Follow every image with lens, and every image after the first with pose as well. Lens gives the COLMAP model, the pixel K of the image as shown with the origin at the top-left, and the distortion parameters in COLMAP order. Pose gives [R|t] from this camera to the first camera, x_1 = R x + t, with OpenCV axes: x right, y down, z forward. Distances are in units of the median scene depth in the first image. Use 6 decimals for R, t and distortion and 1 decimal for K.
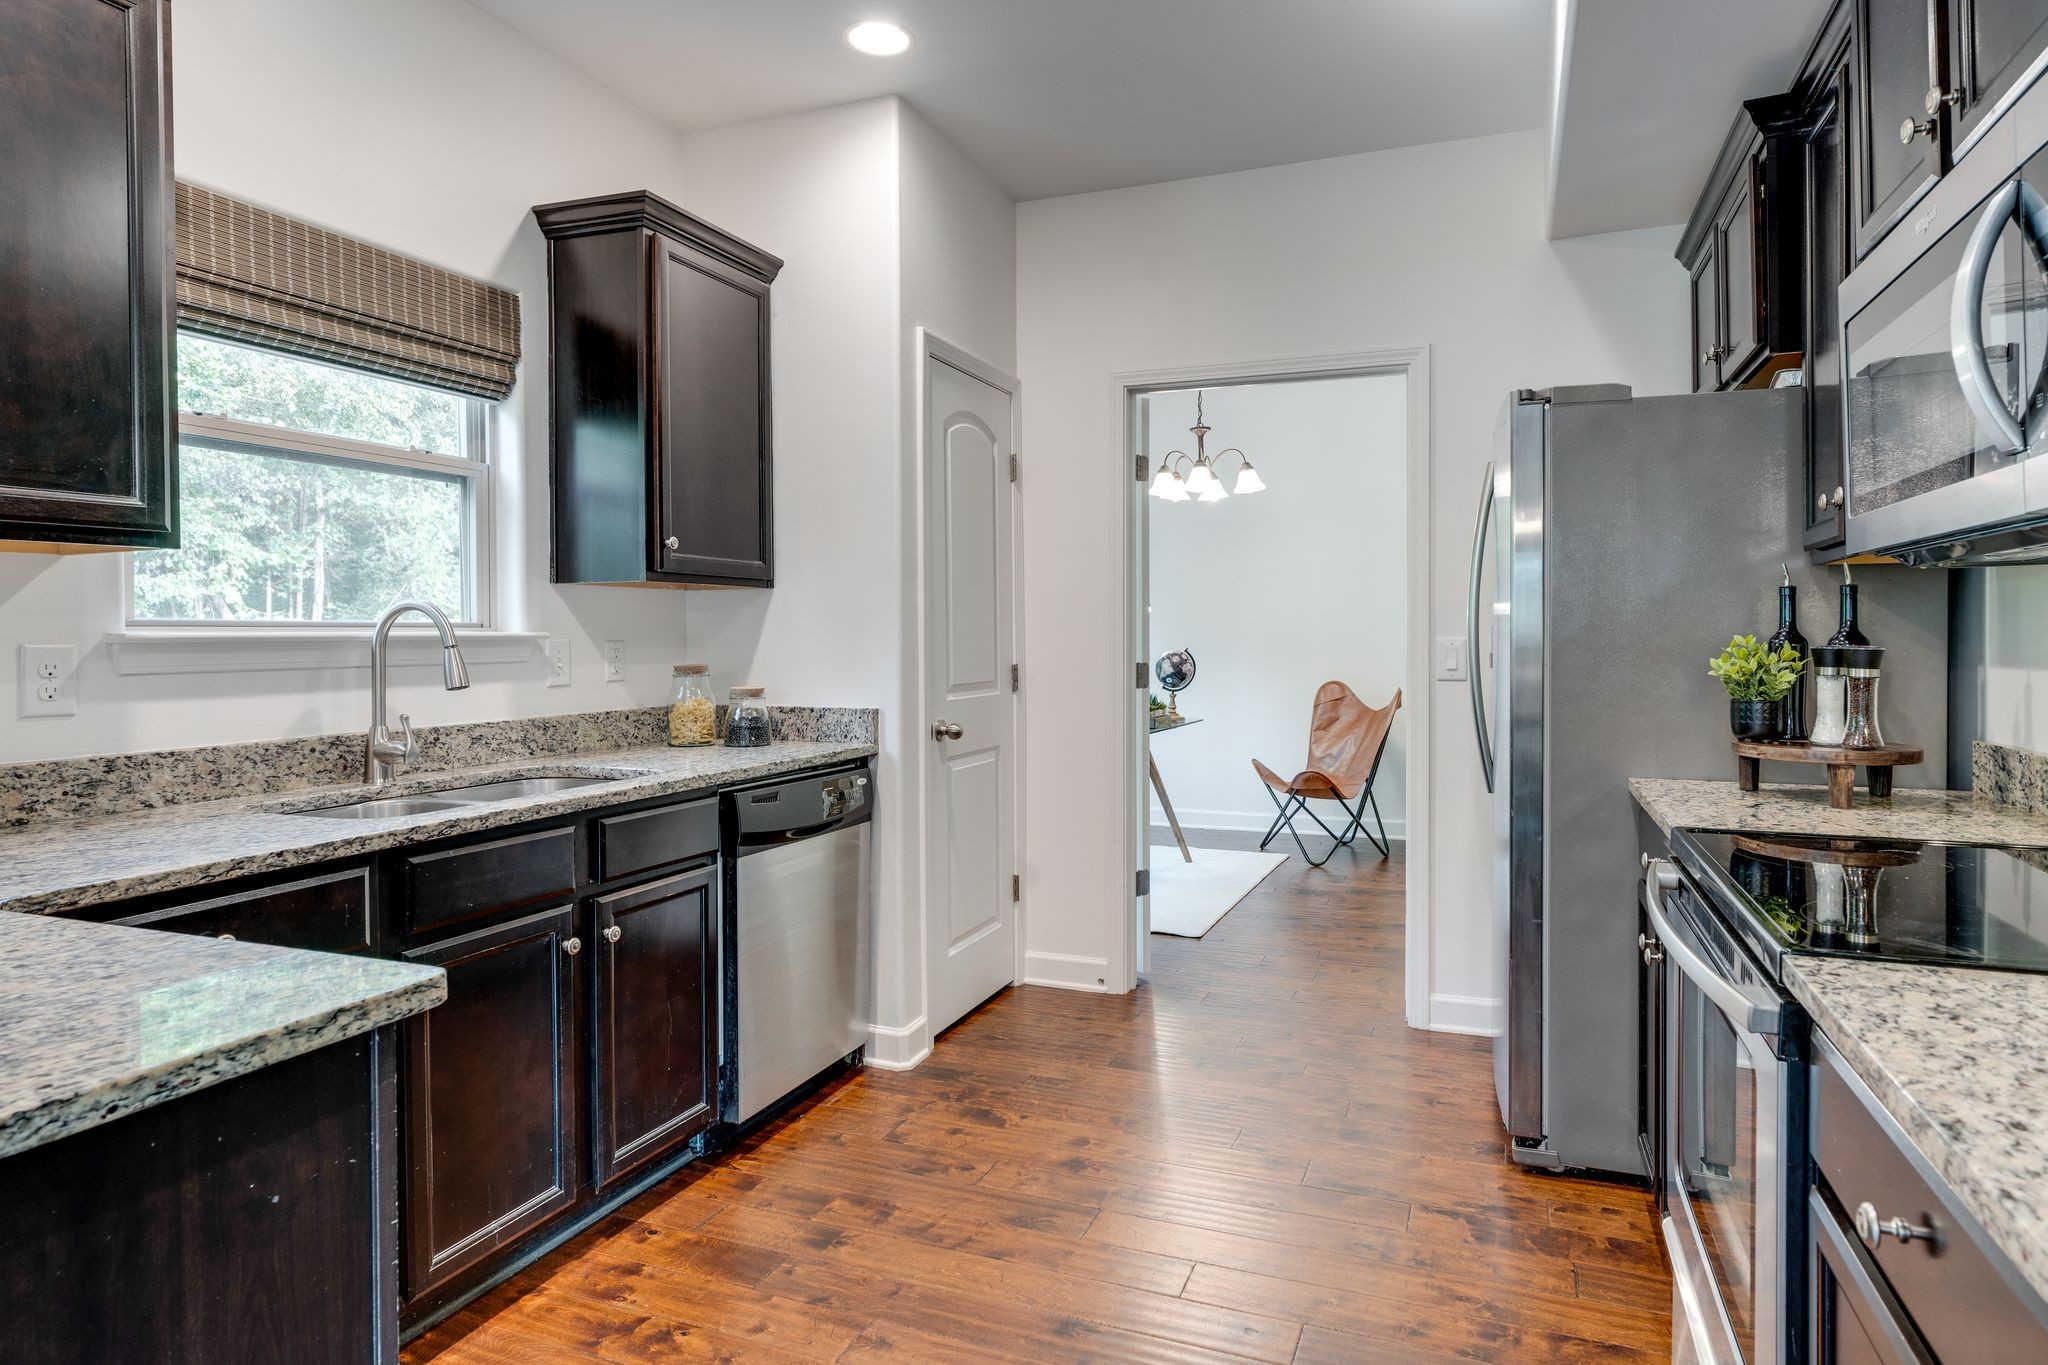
lens RADIAL K [[1185.1, 0, 1024.4], [0, 1185.1, 666.0], [0, 0, 1]] dist [-0.011667, -0.001277]
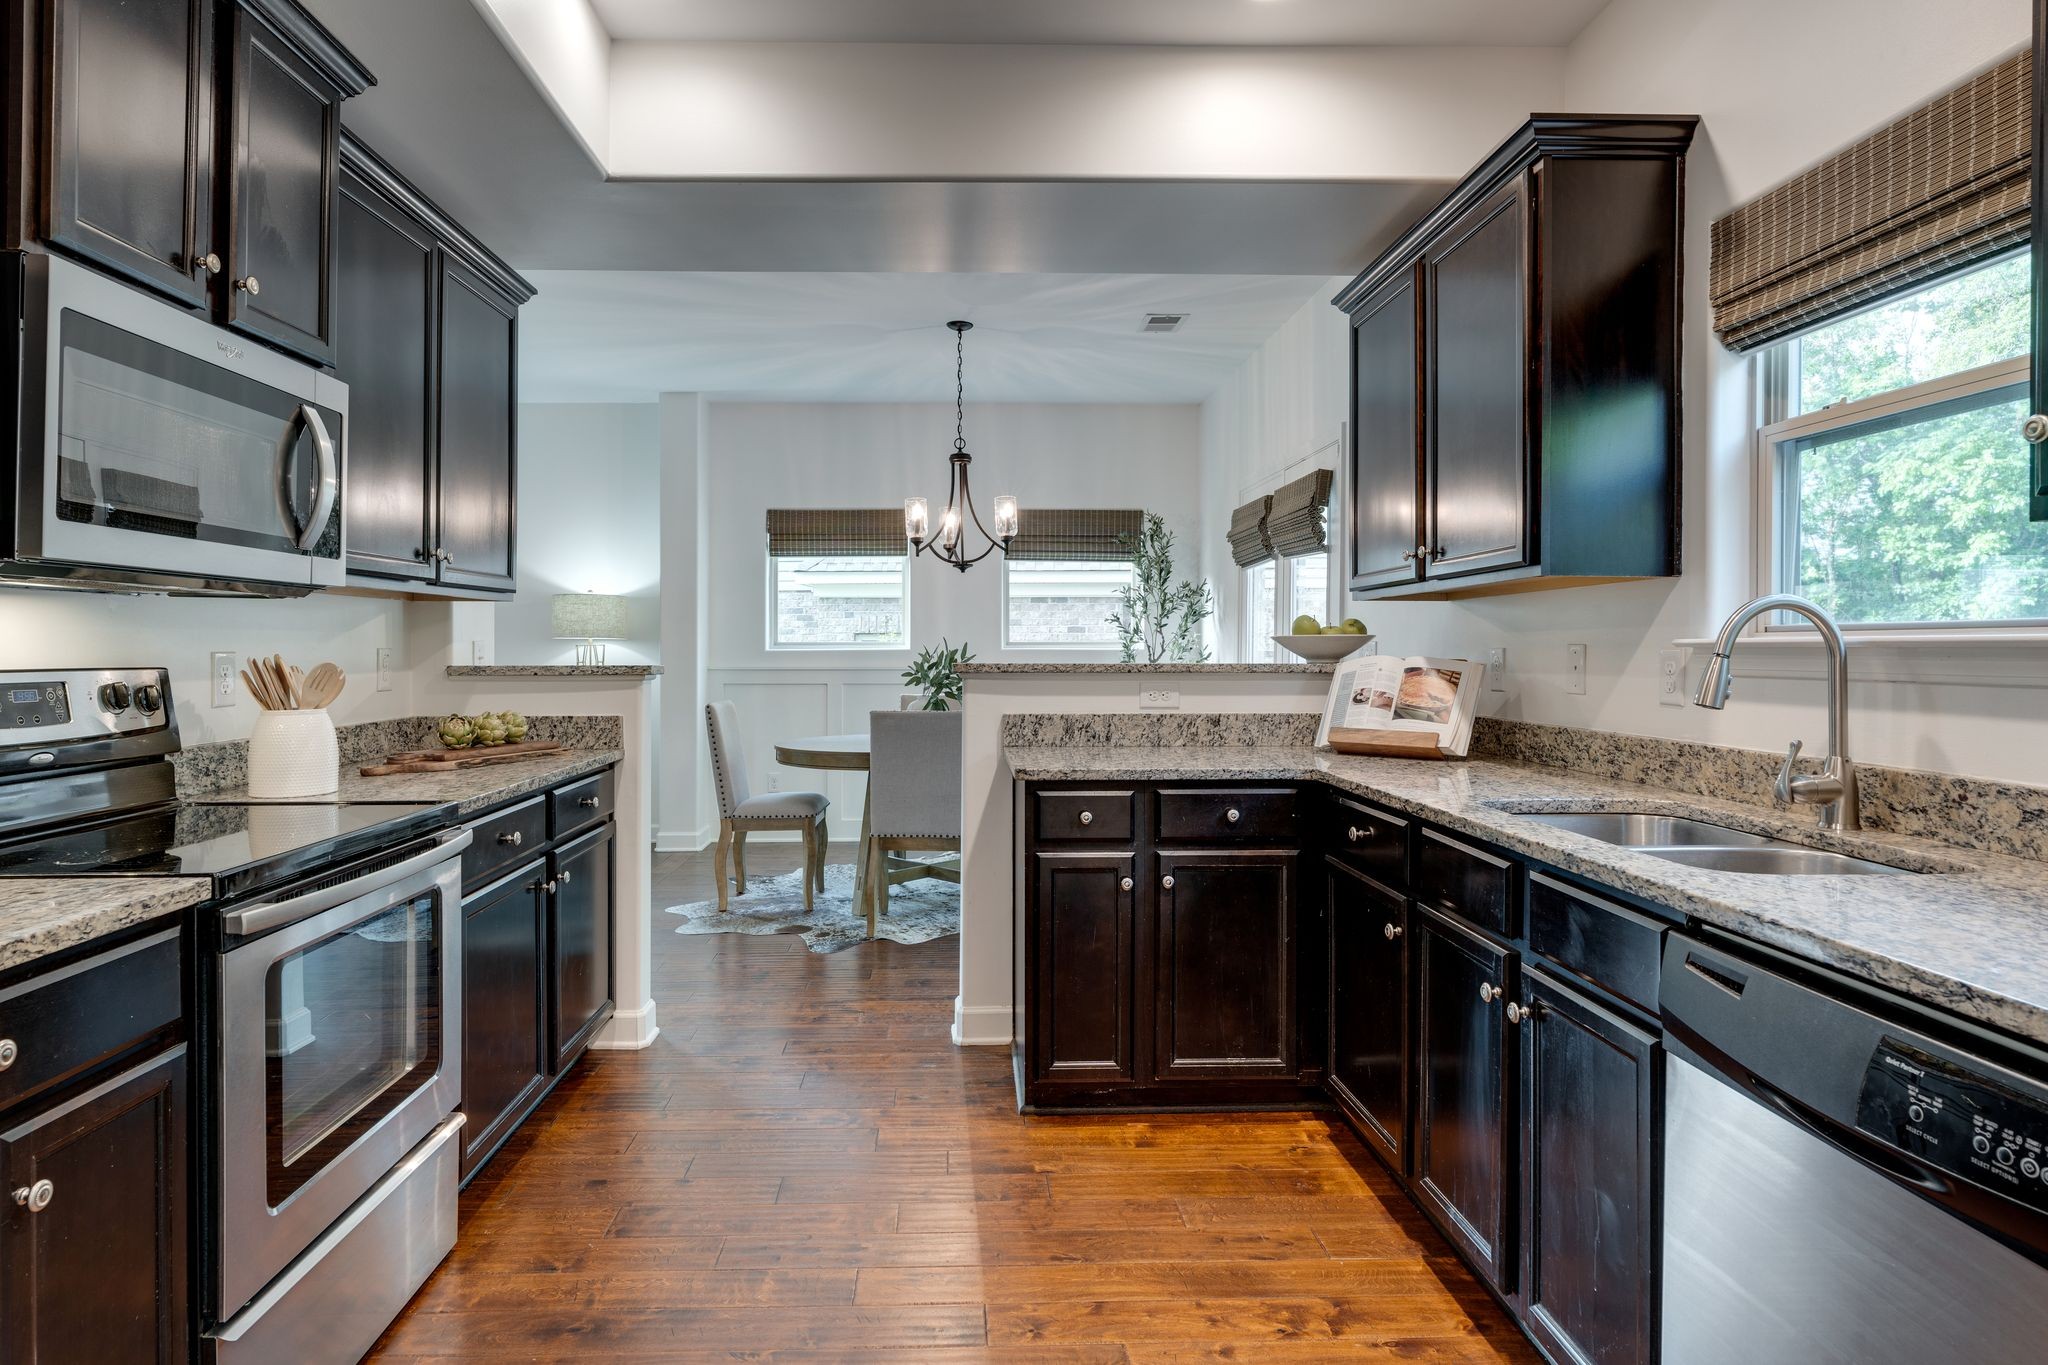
lens RADIAL K [[1104.0, 0, 964.0], [0, 1104.0, 654.7], [0, 0, 1]] dist [-0.012278, 0.001171]
pose [[-0.921222, 0.008111, -0.388954, 0.281855], [-0.004571, 0.999488, 0.031669, -0.038609], [0.389011, 0.030952, -0.920713, 1.505794]]
